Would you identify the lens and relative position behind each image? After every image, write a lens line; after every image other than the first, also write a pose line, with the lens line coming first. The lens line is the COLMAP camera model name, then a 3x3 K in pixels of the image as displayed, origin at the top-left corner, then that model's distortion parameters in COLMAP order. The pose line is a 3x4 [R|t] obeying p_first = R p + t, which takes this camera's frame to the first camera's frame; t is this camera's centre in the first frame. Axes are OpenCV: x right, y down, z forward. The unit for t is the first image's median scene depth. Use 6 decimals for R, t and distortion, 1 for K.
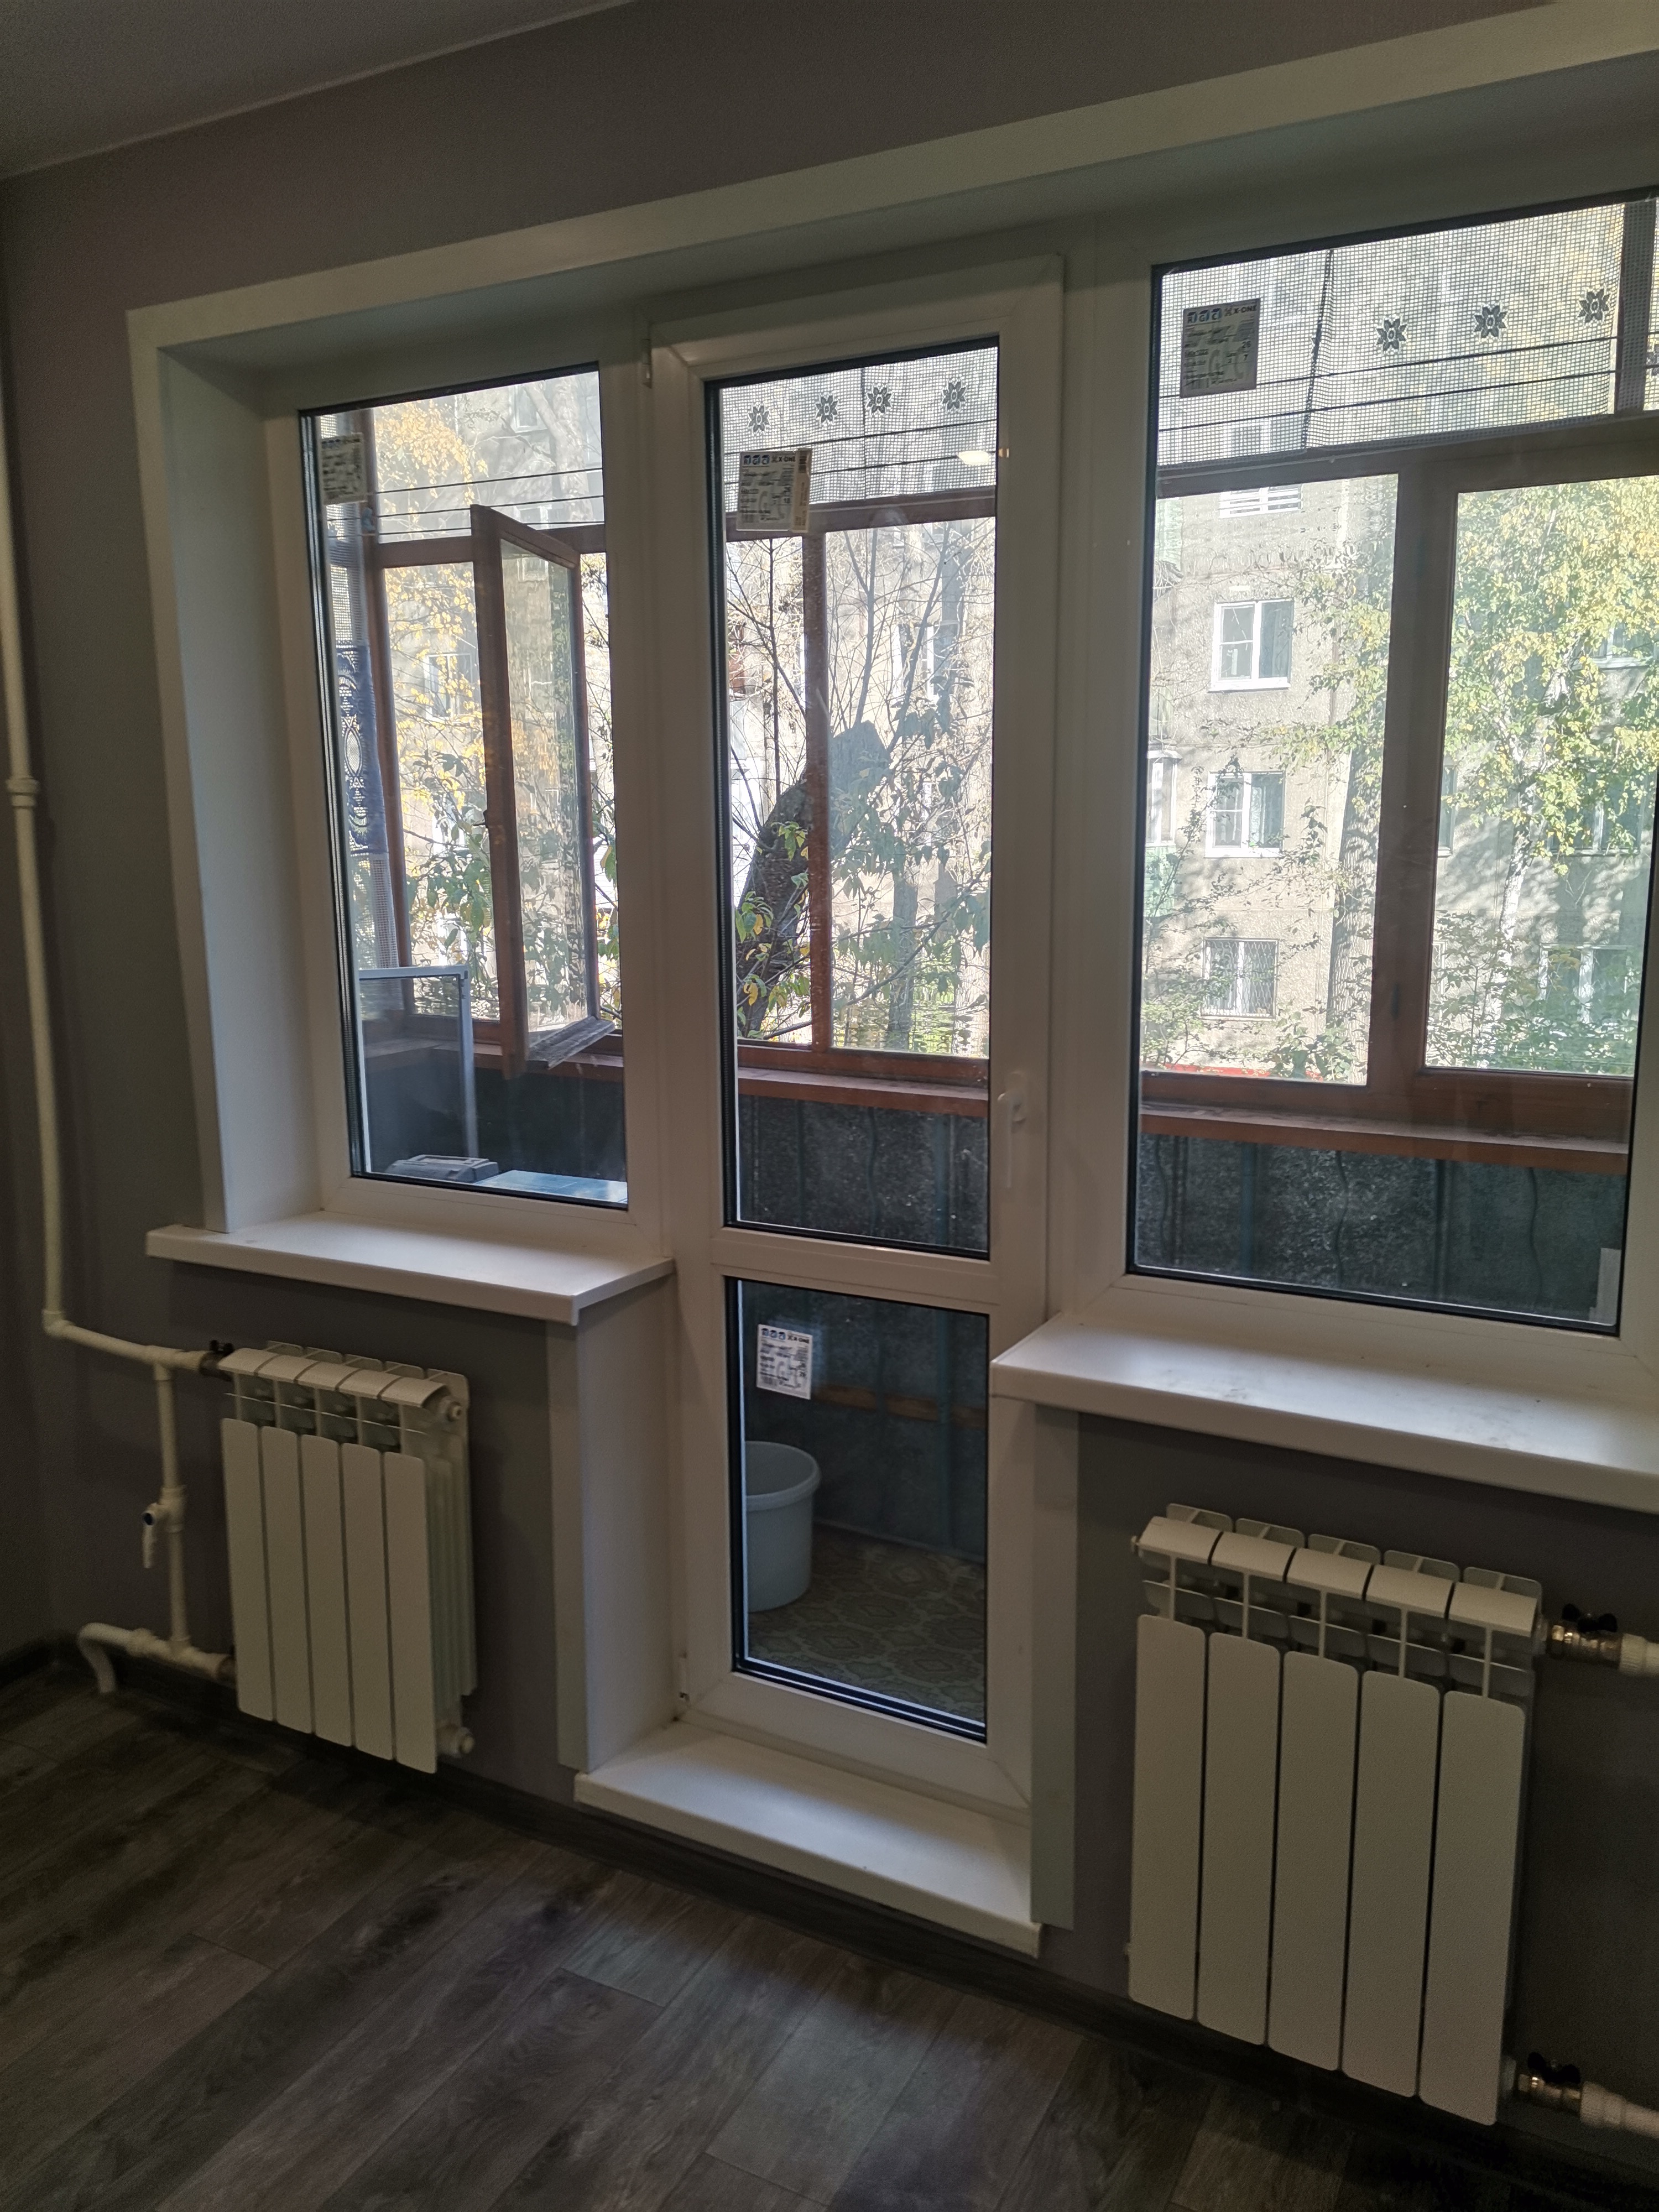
lens RADIAL K [[1638.5, 0, 829.5], [0, 1638.5, 1106.0], [0, 0, 1]] dist [0.046864, -0.067490]
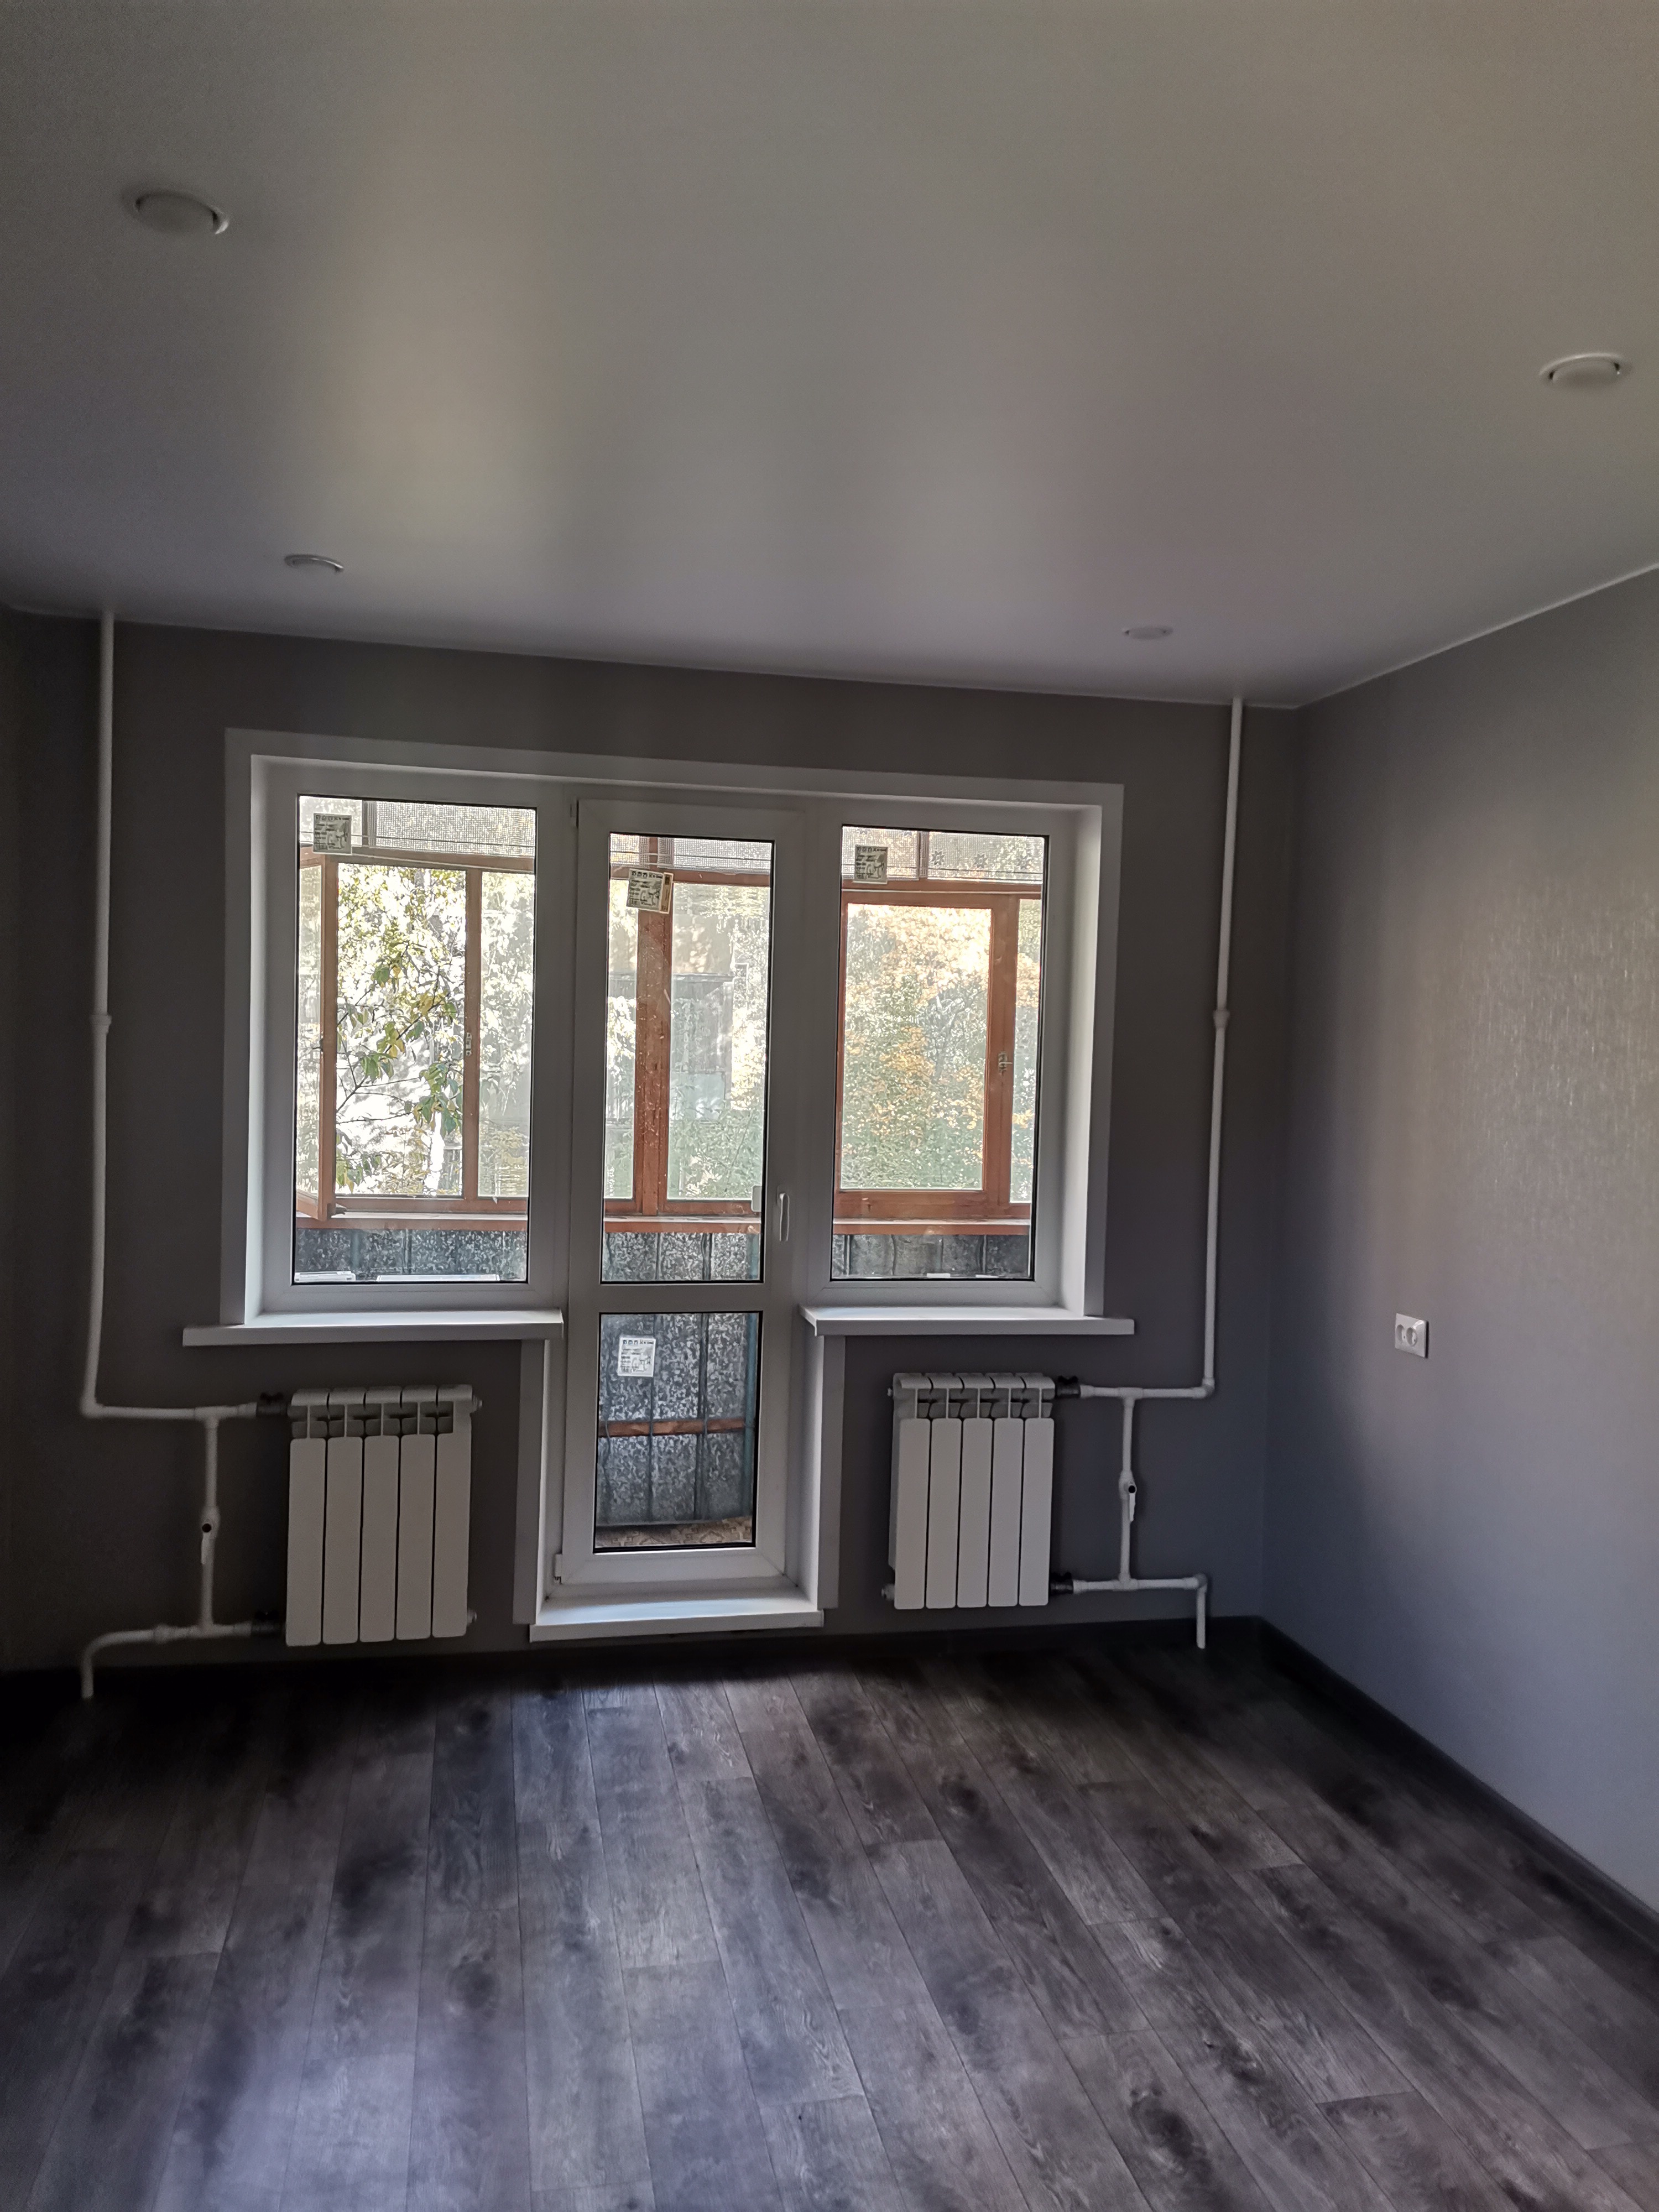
lens RADIAL K [[1658.4, 0, 829.5], [0, 1658.4, 1106.0], [0, 0, 1]] dist [0.005515, -0.062830]
pose [[0.767722, -0.000033, 0.640782, -1.018828], [0.075236, 0.993088, -0.090089, 0.062963], [-0.636350, 0.117373, 0.762418, -0.535628]]
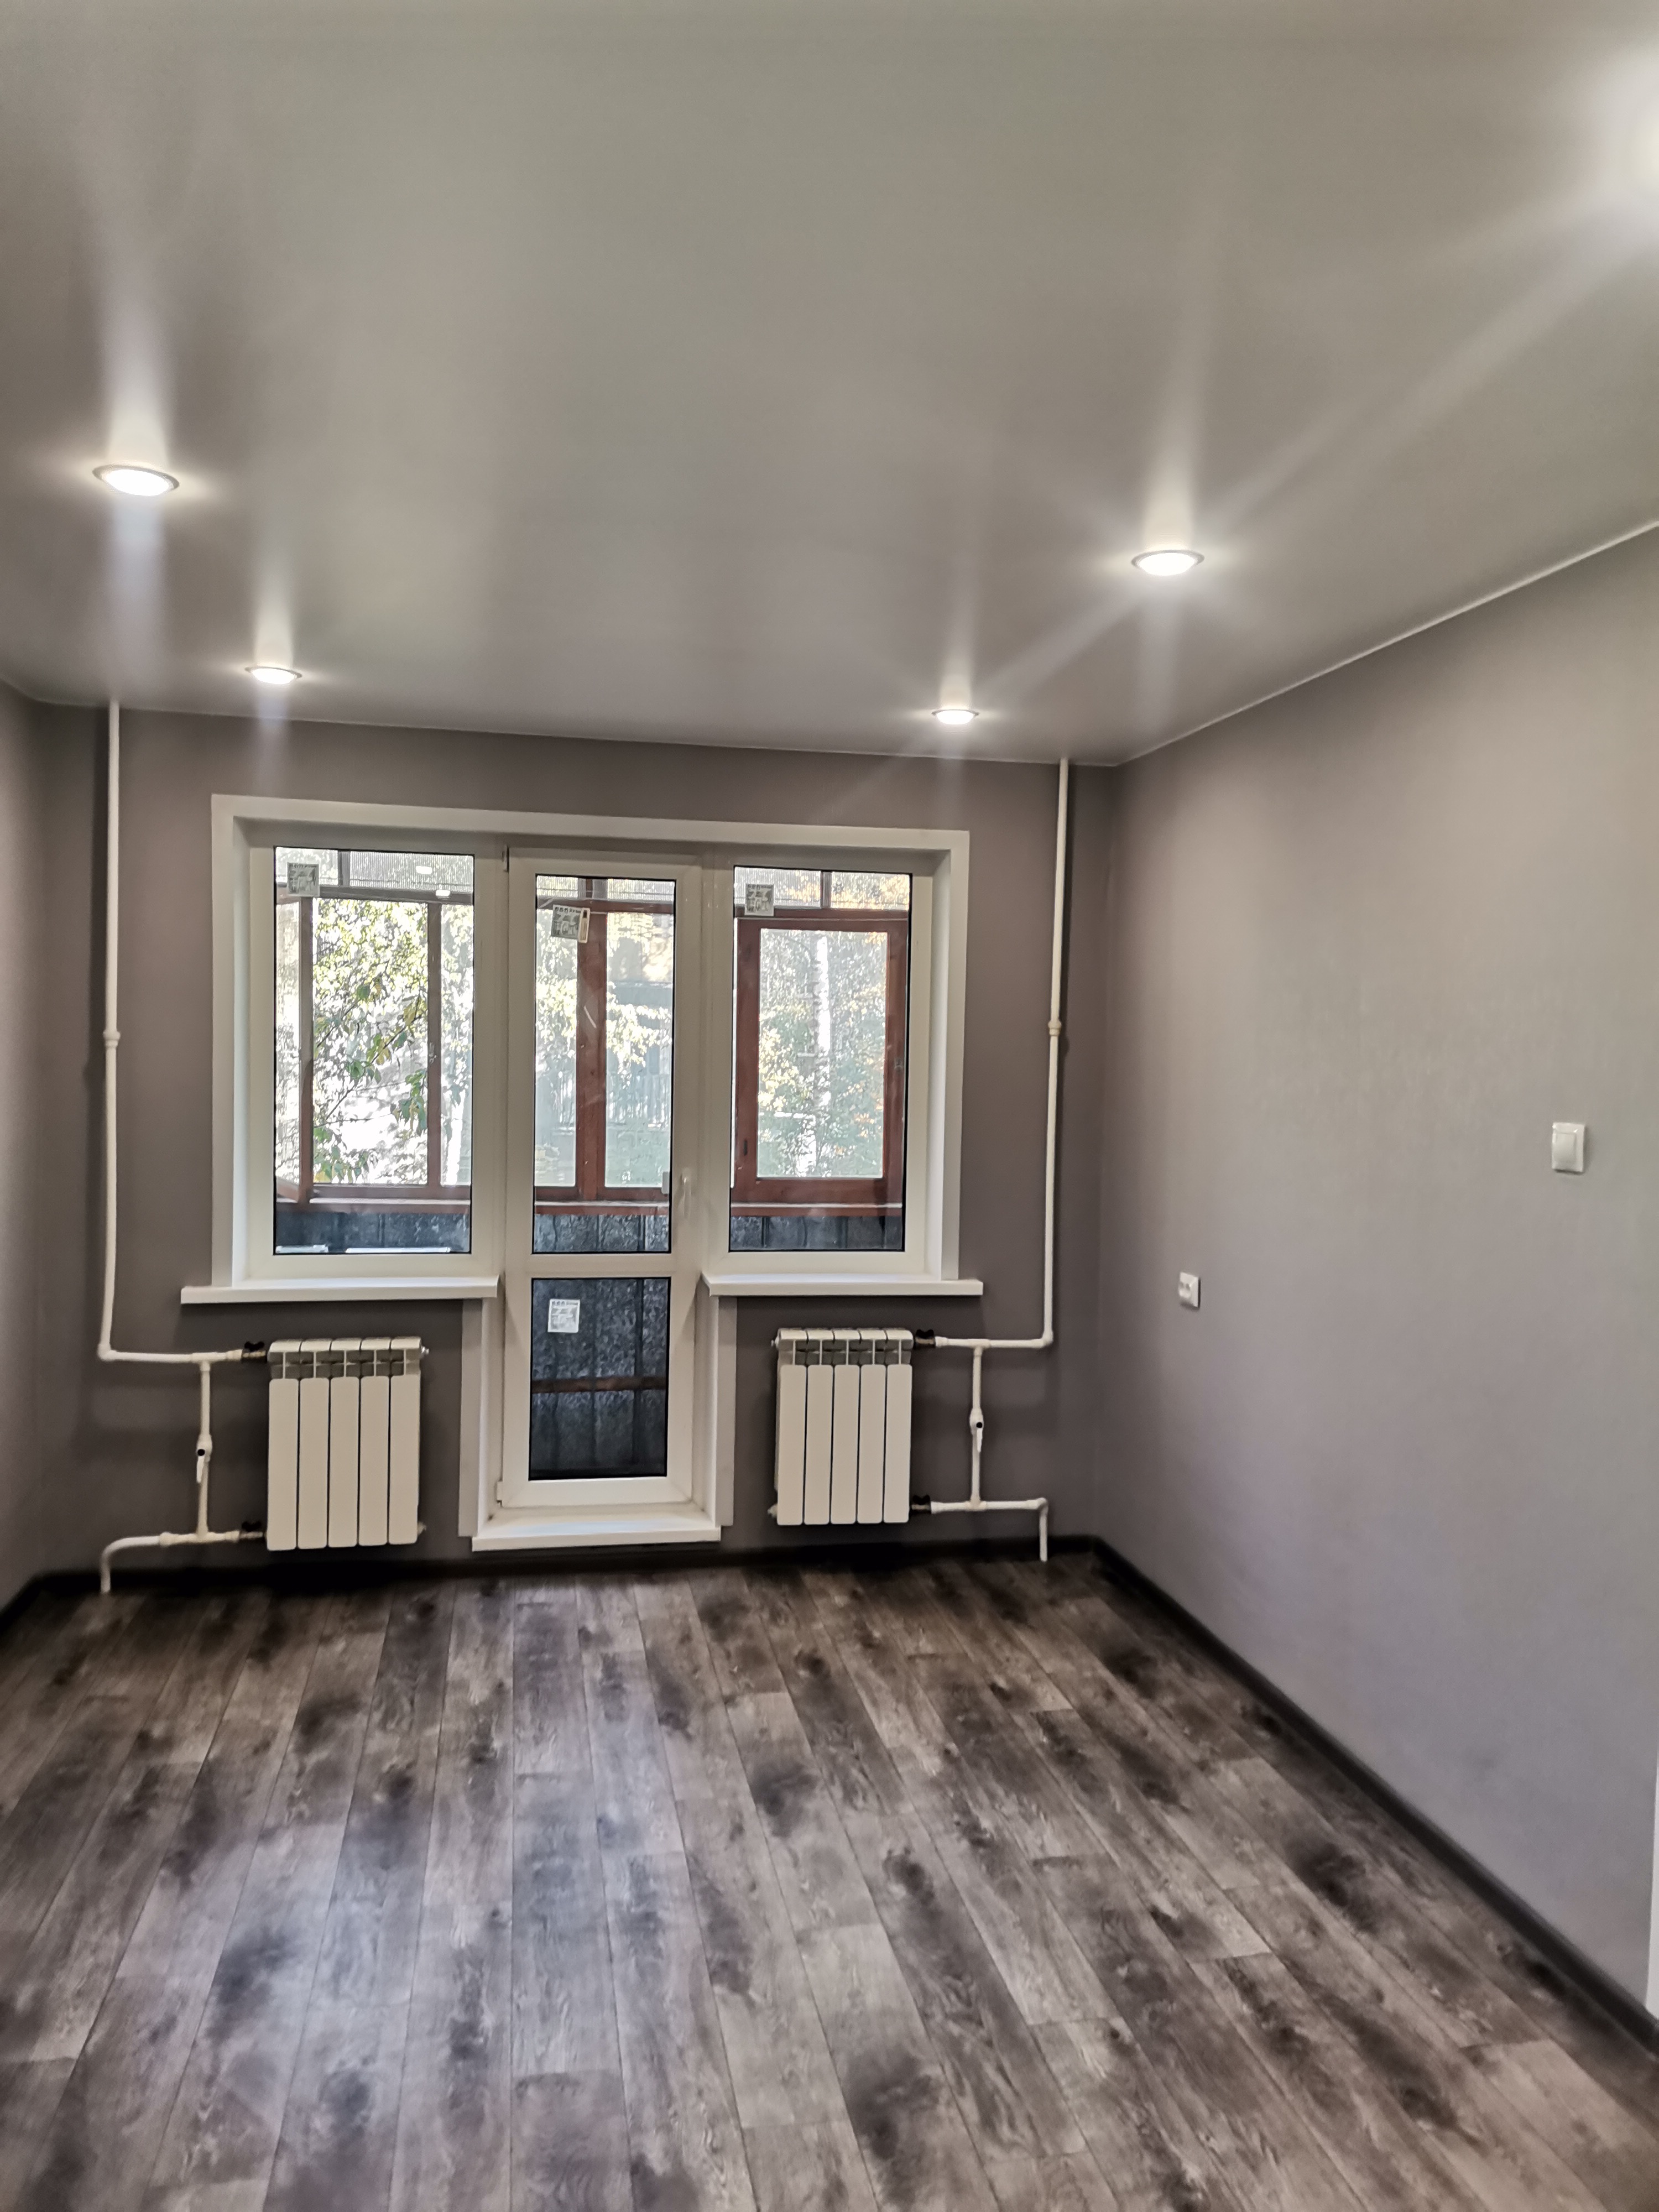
lens RADIAL K [[1658.4, 0, 829.5], [0, 1658.4, 1106.0], [0, 0, 1]] dist [0.005515, -0.062830]
pose [[0.779181, -0.004320, 0.626784, -1.100705], [0.081436, 0.992198, -0.094399, 0.117254], [-0.621486, 0.124597, 0.773453, -0.903276]]
